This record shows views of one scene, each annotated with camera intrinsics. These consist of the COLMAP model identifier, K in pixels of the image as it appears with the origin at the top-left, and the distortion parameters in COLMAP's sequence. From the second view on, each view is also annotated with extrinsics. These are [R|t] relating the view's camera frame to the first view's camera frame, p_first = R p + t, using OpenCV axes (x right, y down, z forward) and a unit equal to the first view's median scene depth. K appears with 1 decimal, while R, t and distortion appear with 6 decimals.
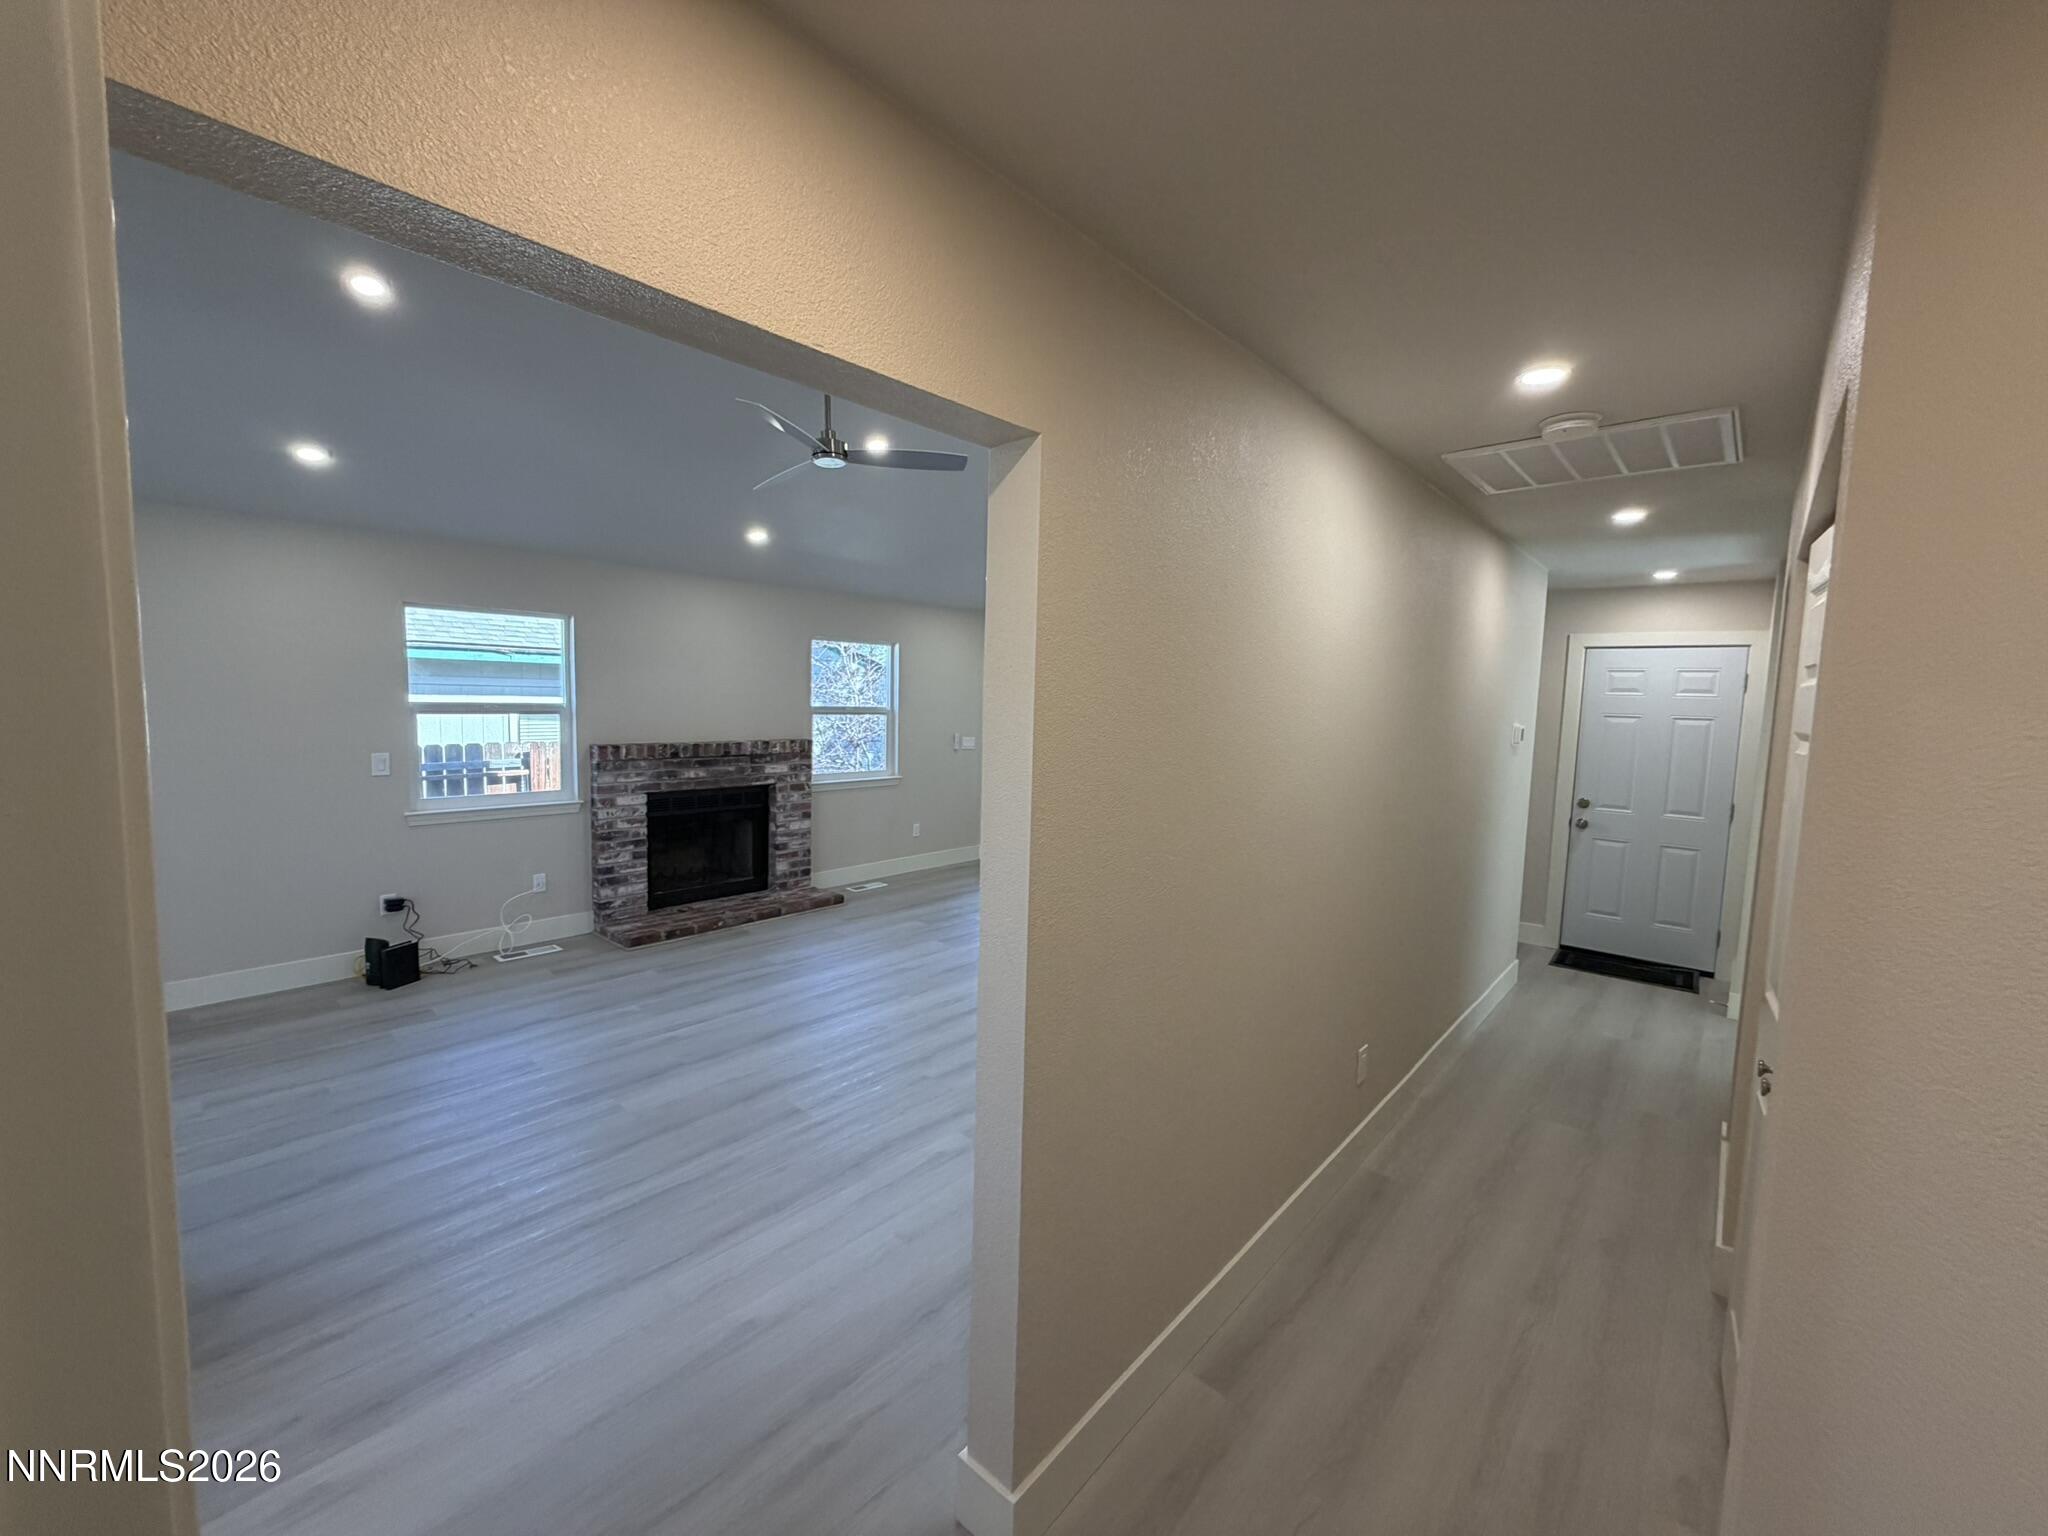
lens RADIAL K [[815.9, 0, 1016.6], [0, 815.9, 769.2], [0, 0, 1]] dist [-0.002259, -0.000221]
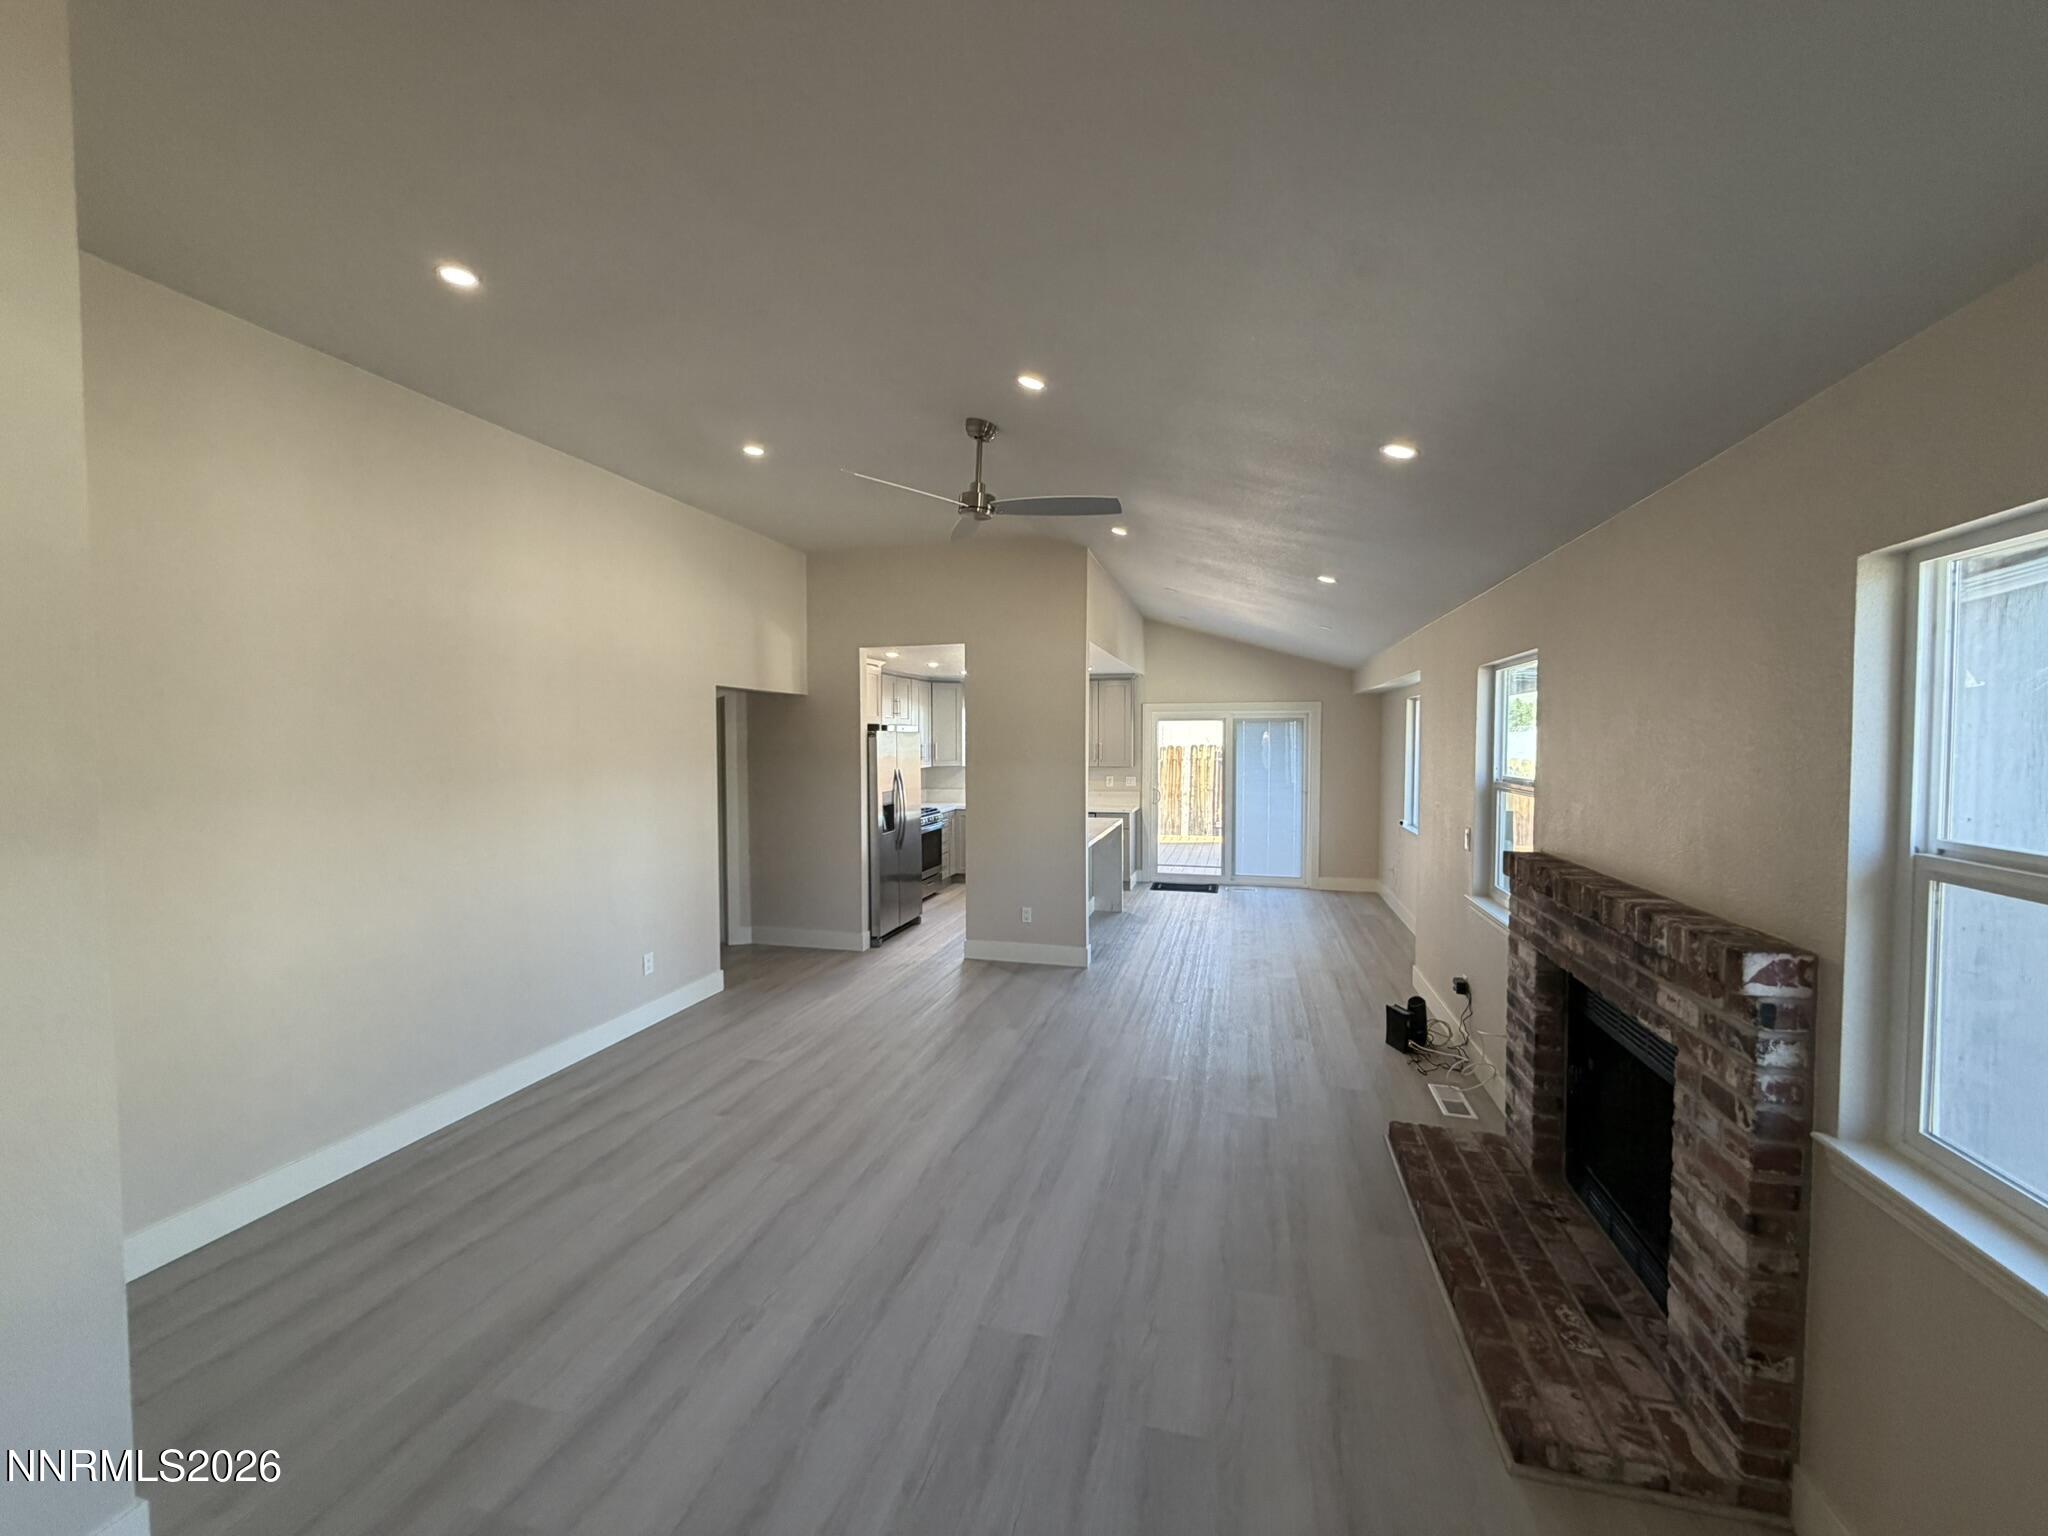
lens RADIAL K [[815.9, 0, 1024.8], [0, 815.9, 755.6], [0, 0, 1]] dist [-0.002259, -0.000221]
pose [[-0.890264, -0.016031, -0.455163, 0.131637], [-0.063661, 0.993949, 0.089510, -0.156934], [0.450974, 0.108663, -0.885898, 1.589813]]
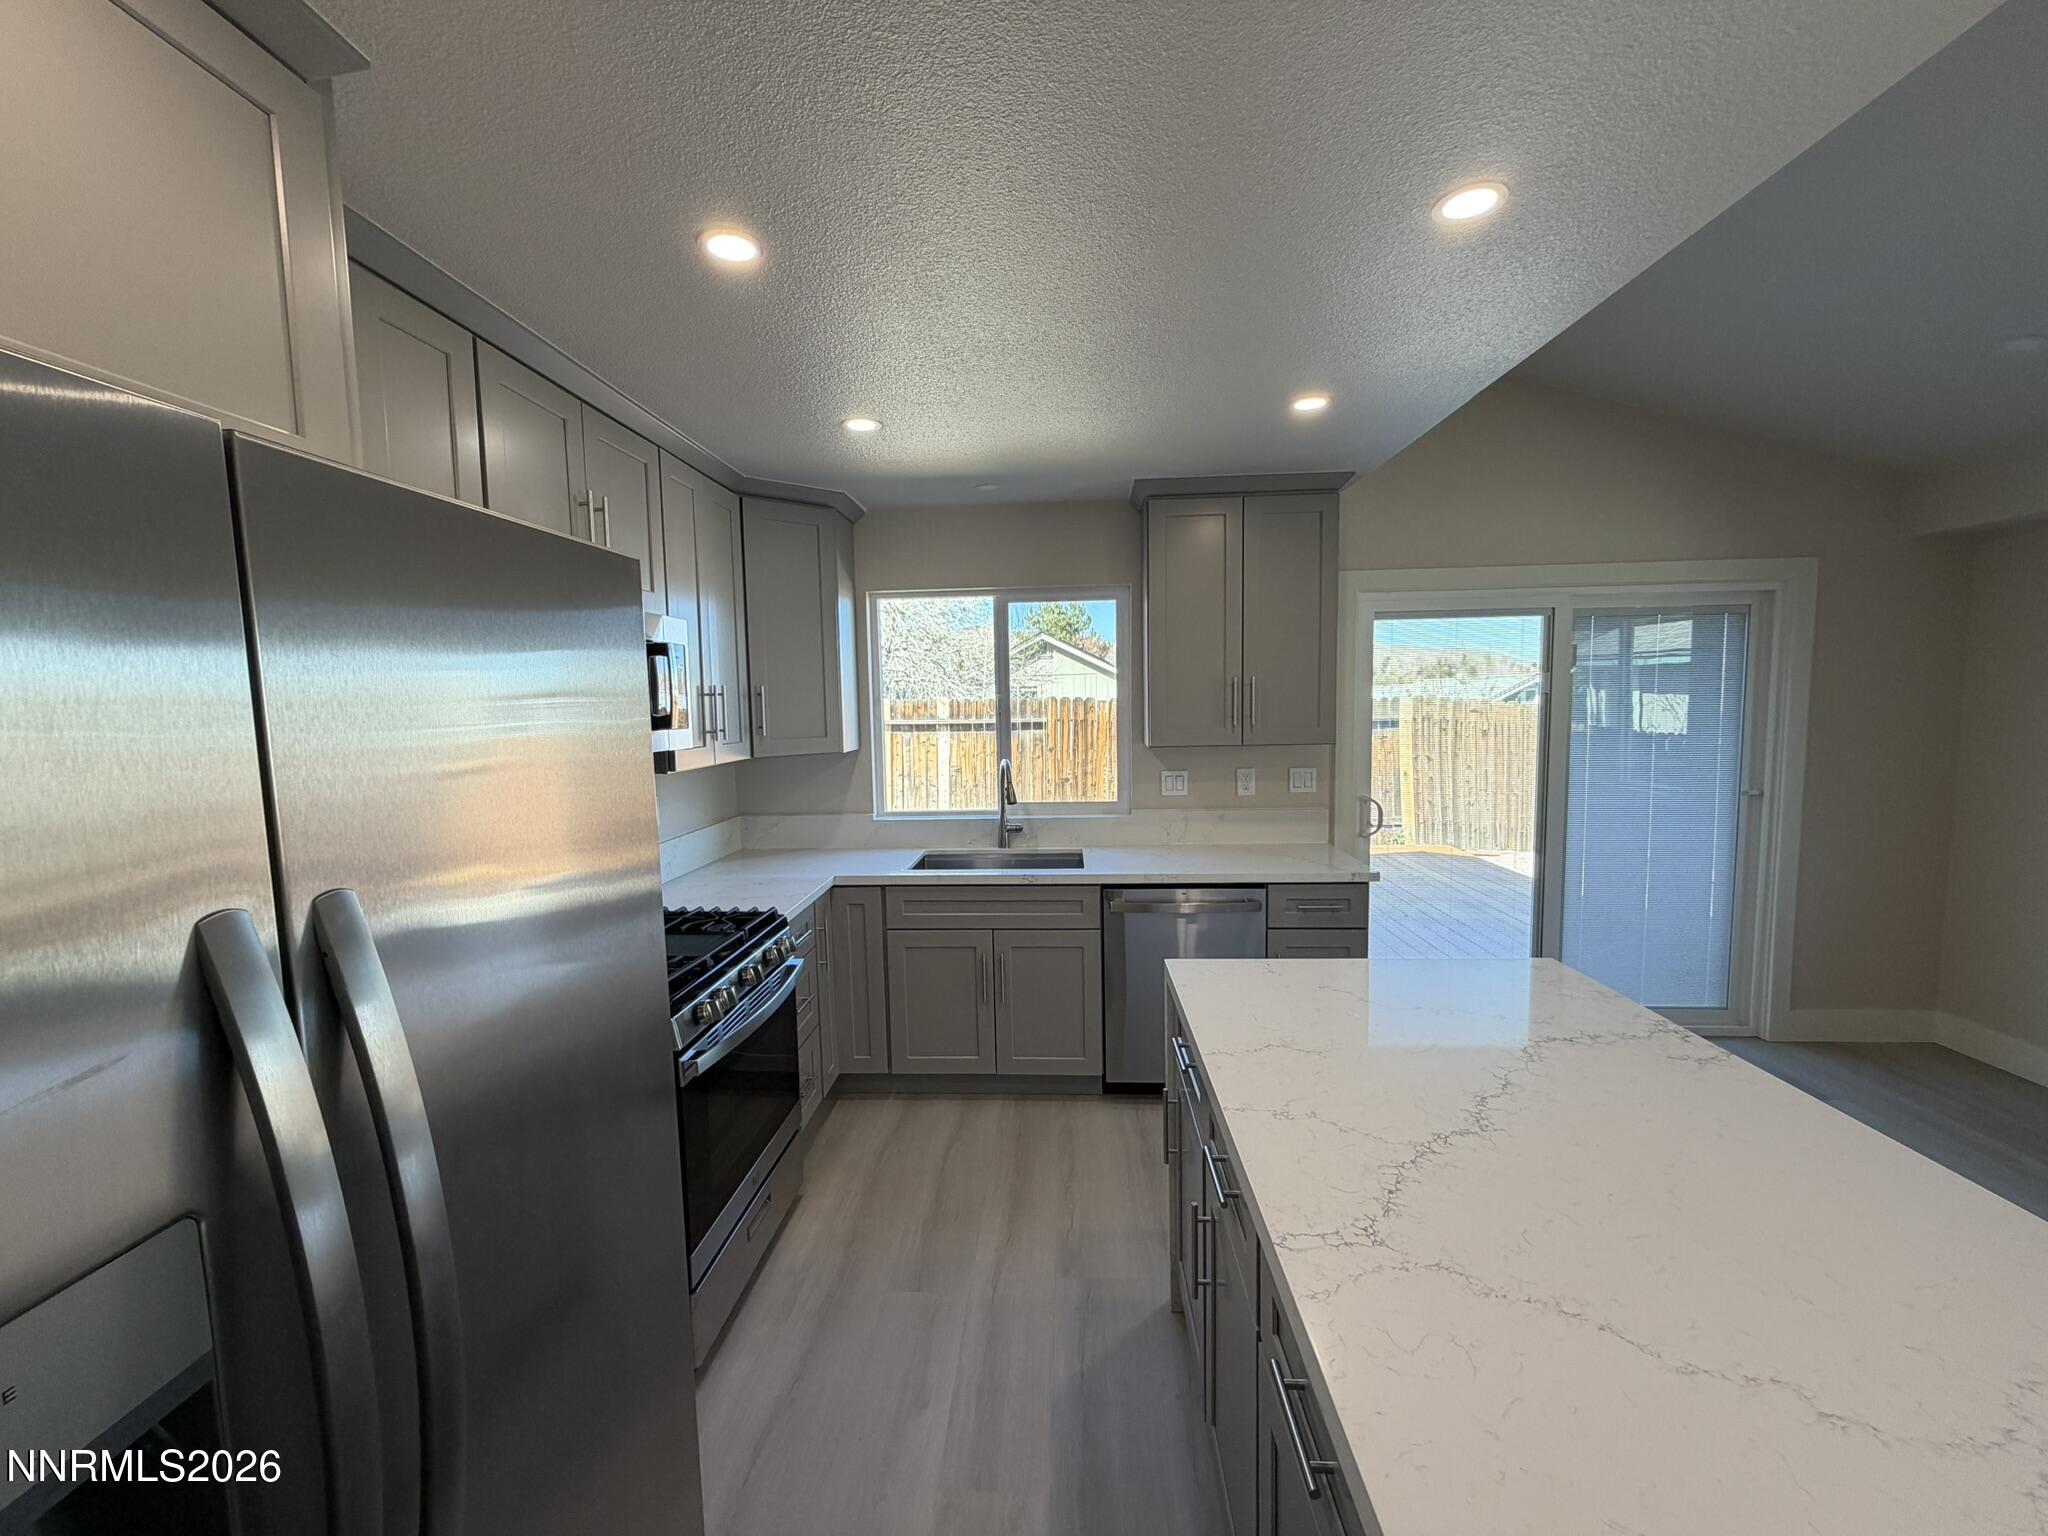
lens RADIAL K [[815.9, 0, 1020.2], [0, 815.9, 771.5], [0, 0, 1]] dist [-0.002259, -0.000221]
pose [[-0.782828, 0.042395, -0.620792, -0.366641], [-0.057723, 0.988426, 0.140291, -0.023605], [0.619555, 0.145658, -0.771320, 0.286373]]
